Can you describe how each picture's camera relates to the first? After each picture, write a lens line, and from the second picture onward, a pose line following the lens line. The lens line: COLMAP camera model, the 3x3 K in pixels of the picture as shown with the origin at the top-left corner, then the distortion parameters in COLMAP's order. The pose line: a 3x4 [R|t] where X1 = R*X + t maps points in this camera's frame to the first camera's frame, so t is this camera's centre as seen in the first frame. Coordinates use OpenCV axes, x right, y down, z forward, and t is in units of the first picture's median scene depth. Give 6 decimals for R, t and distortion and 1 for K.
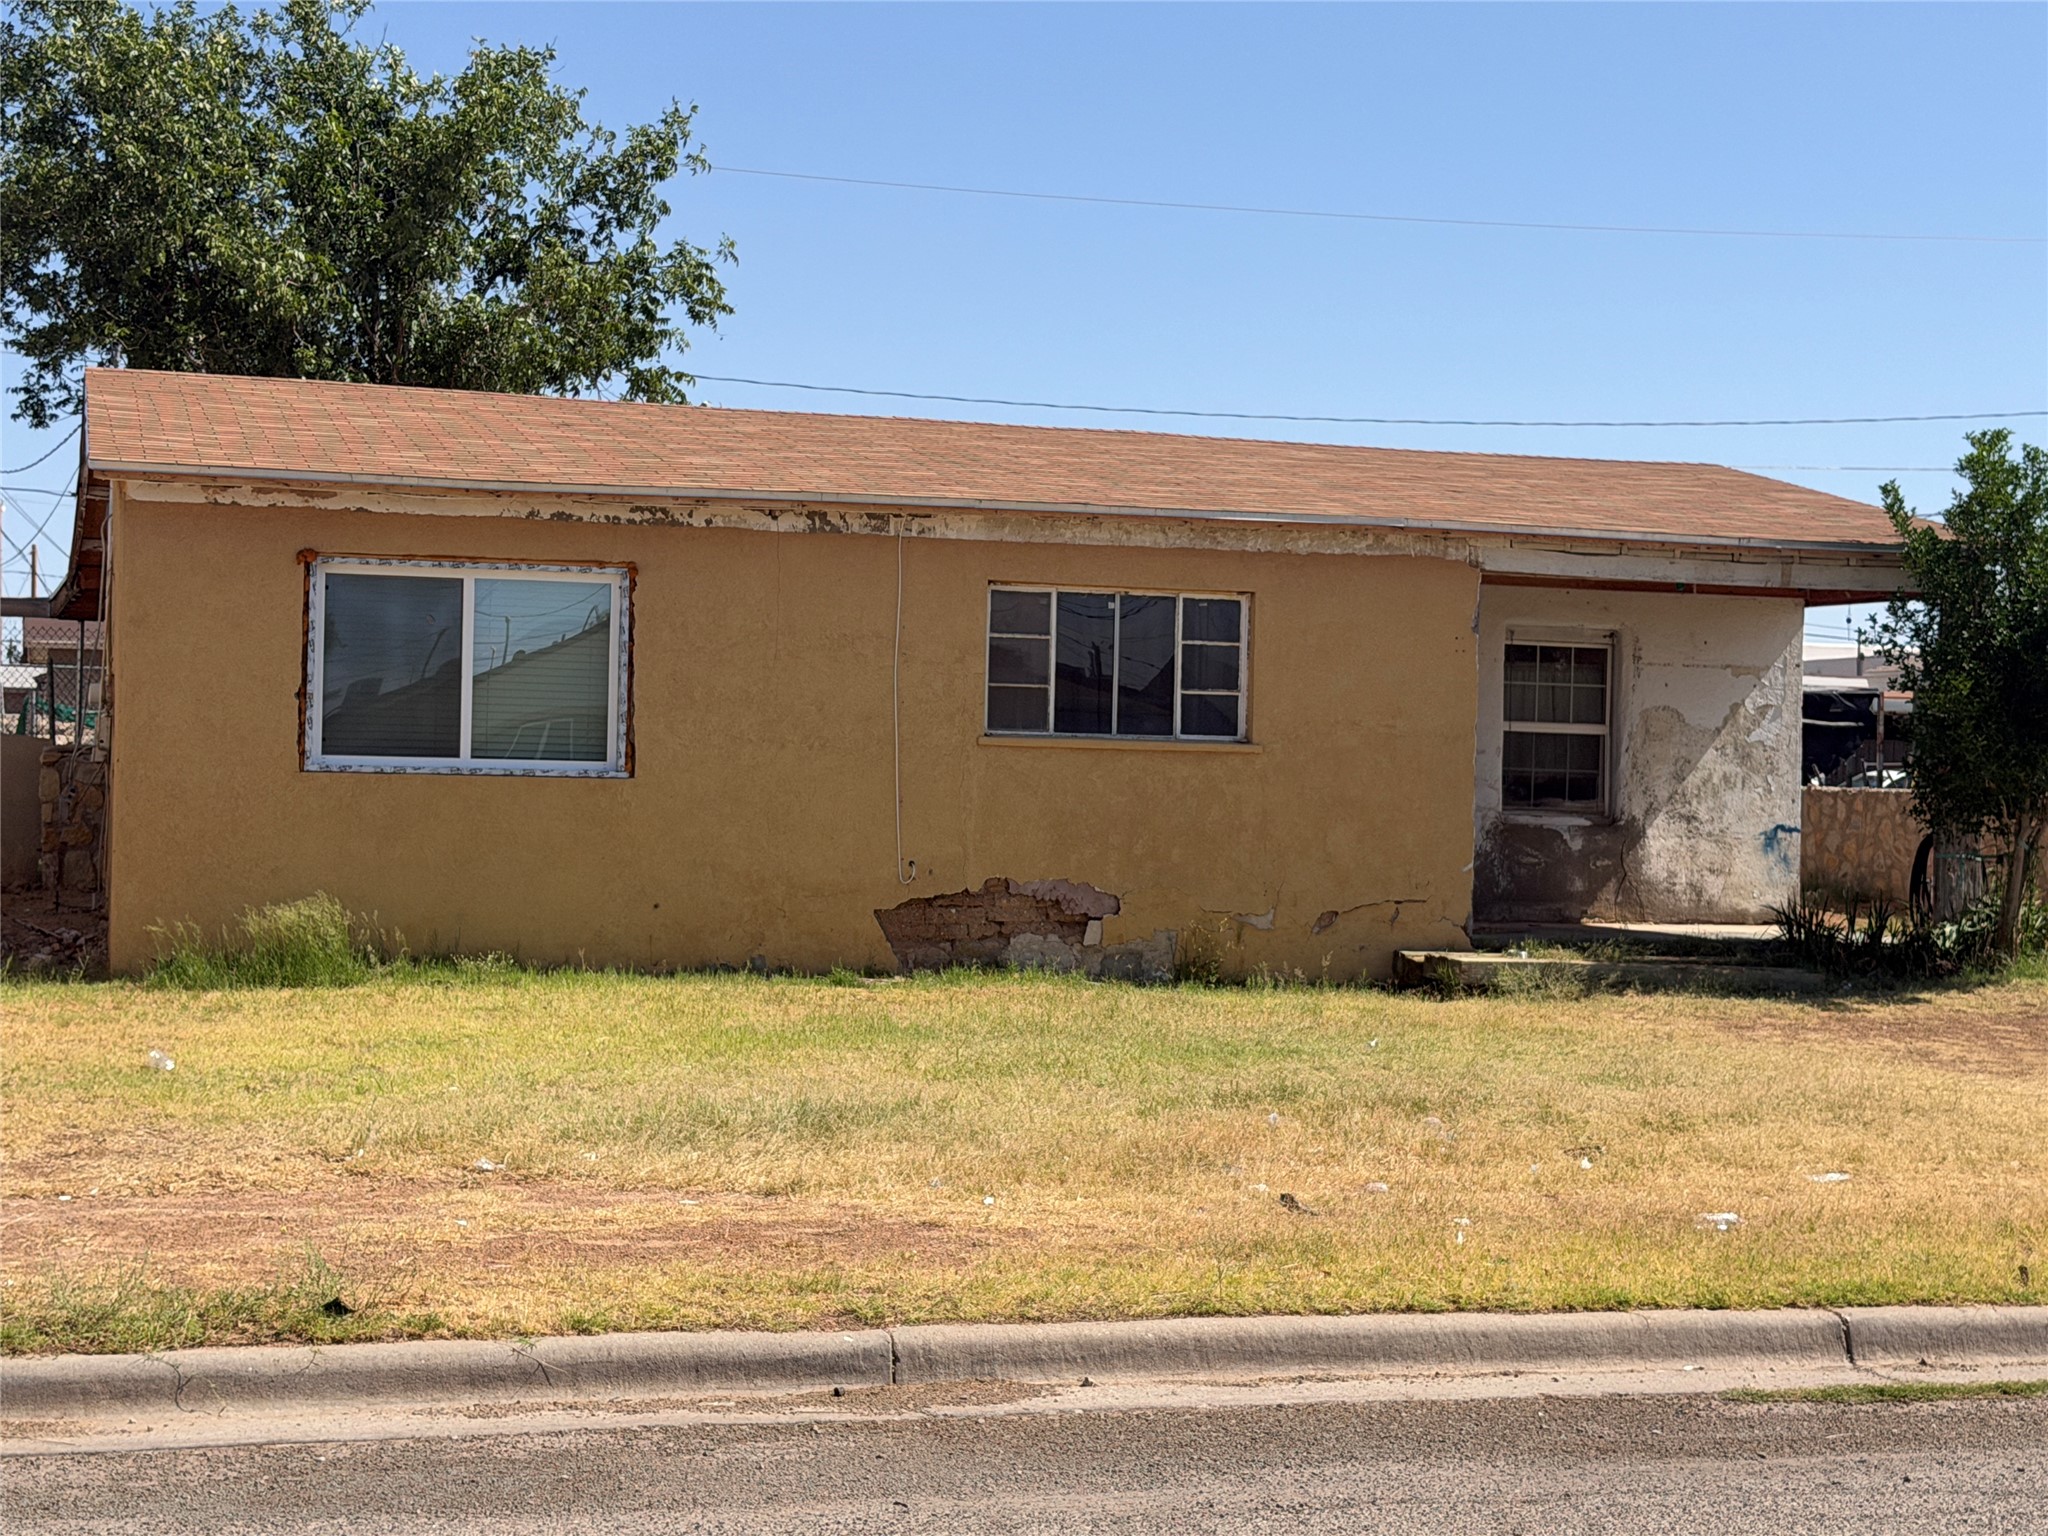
lens RADIAL K [[3333.3, 0, 1024.0], [0, 3333.3, 768.0], [0, 0, 1]] dist [0.133507, 0.068878]
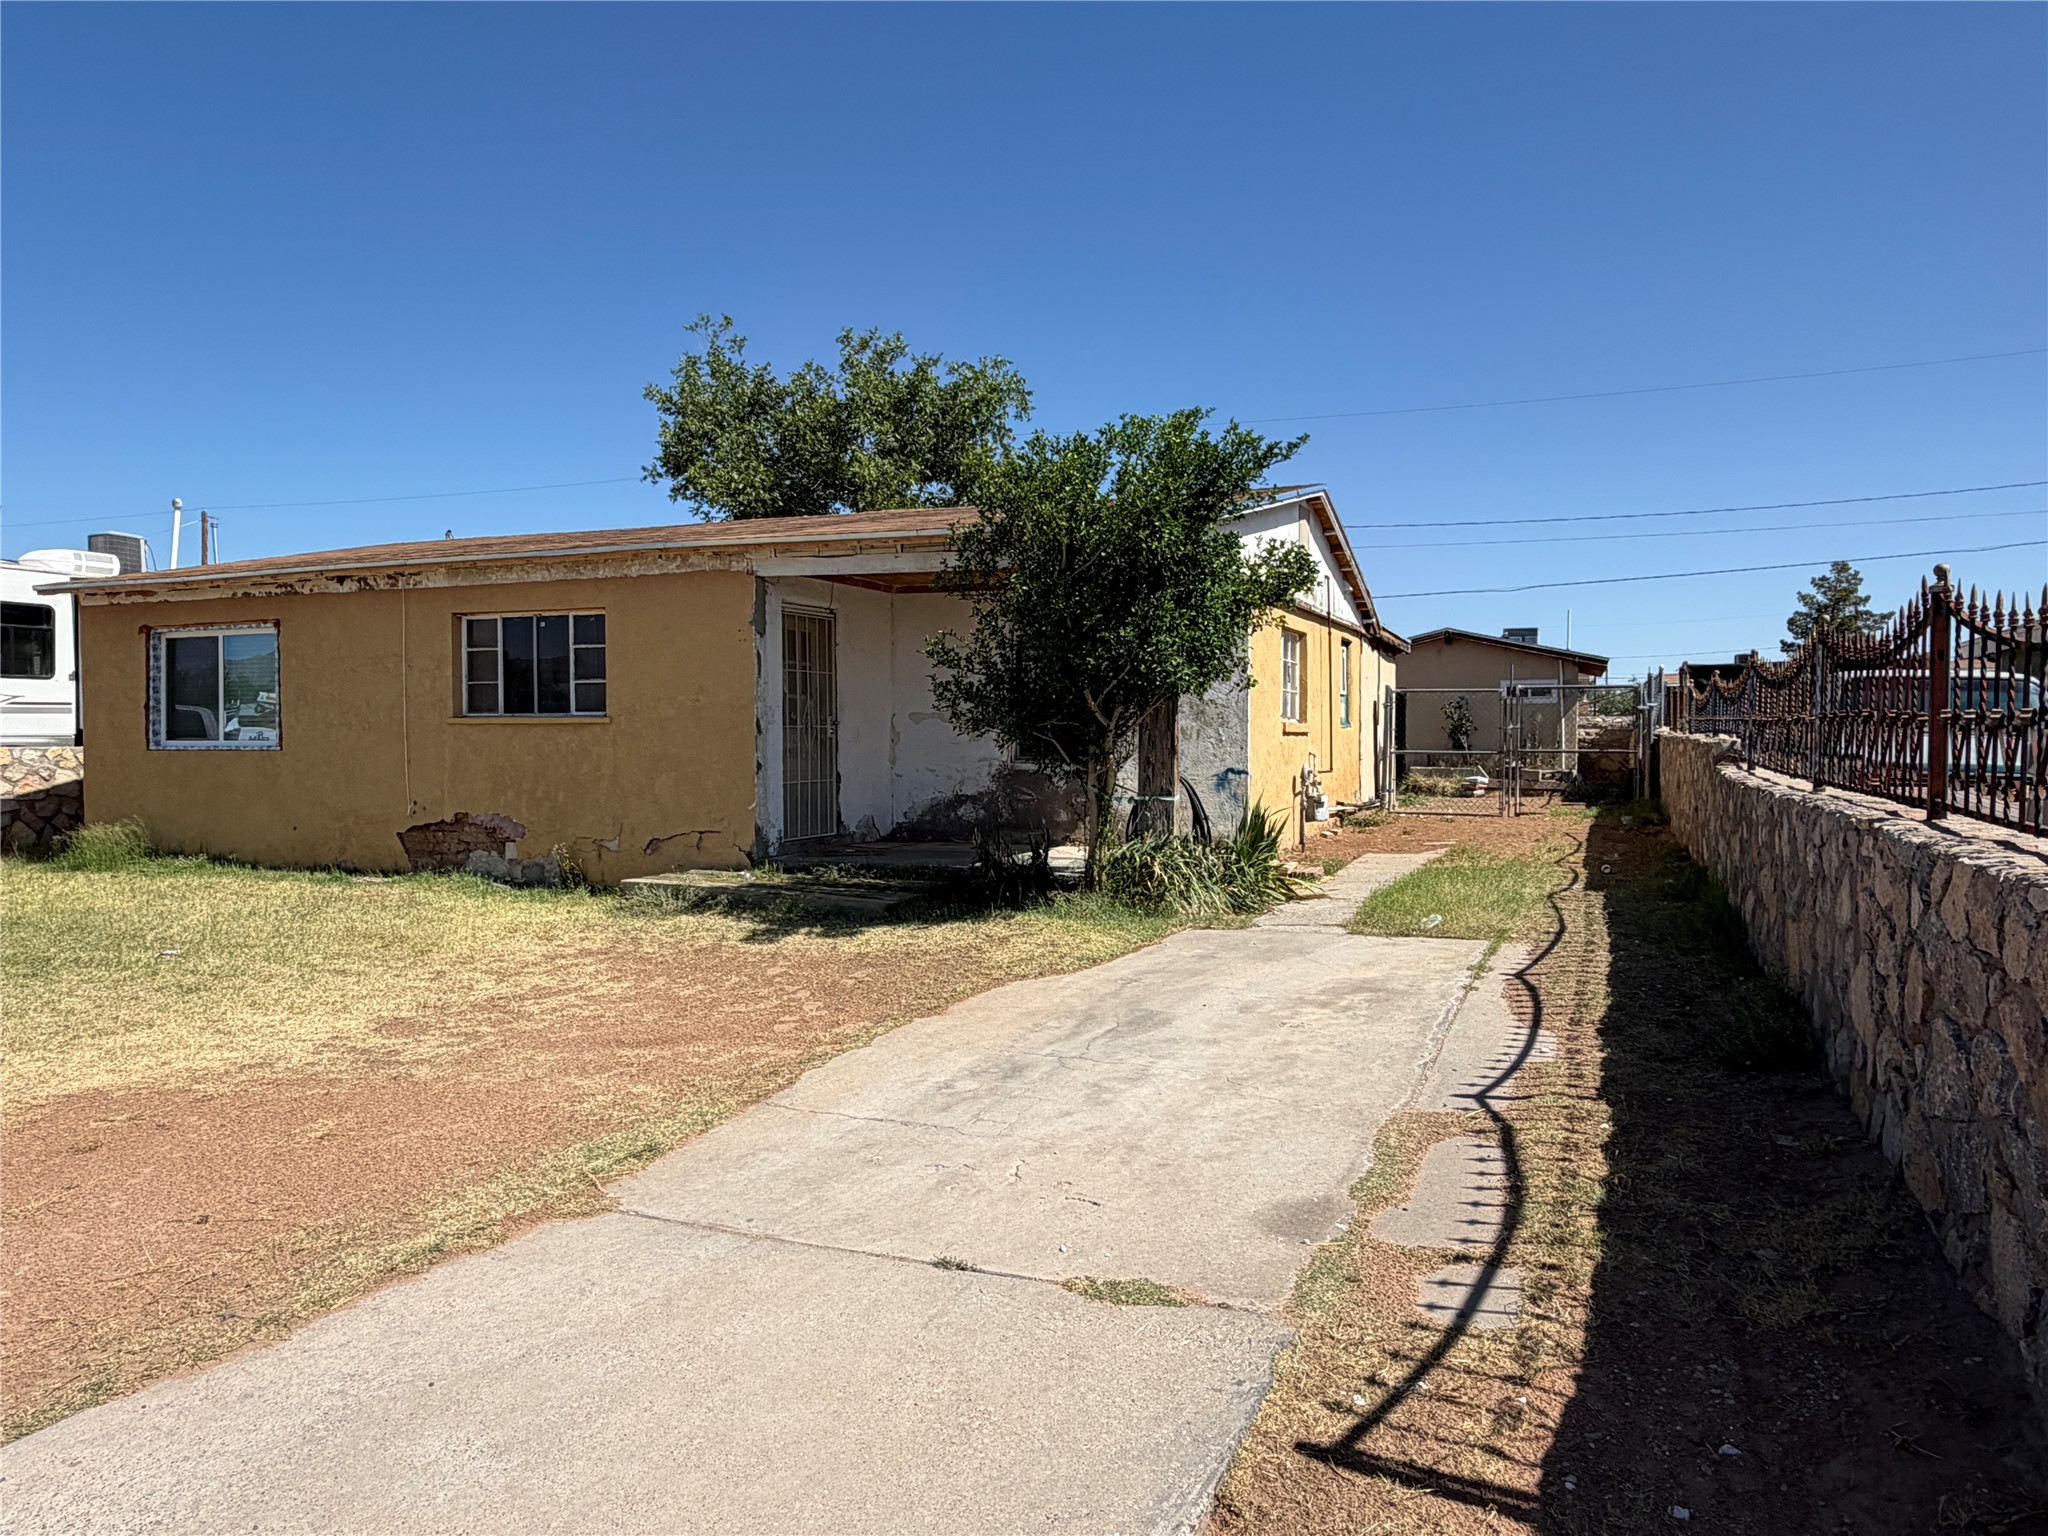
lens RADIAL K [[1398.4, 0, 1024.0], [0, 1398.4, 768.0], [0, 0, 1]] dist [-0.000256, -0.000289]
pose [[0.782531, -0.009065, -0.622546, 0.571301], [0.021655, 0.999685, 0.012663, 0.010478], [0.622235, -0.023391, 0.782481, 0.658868]]
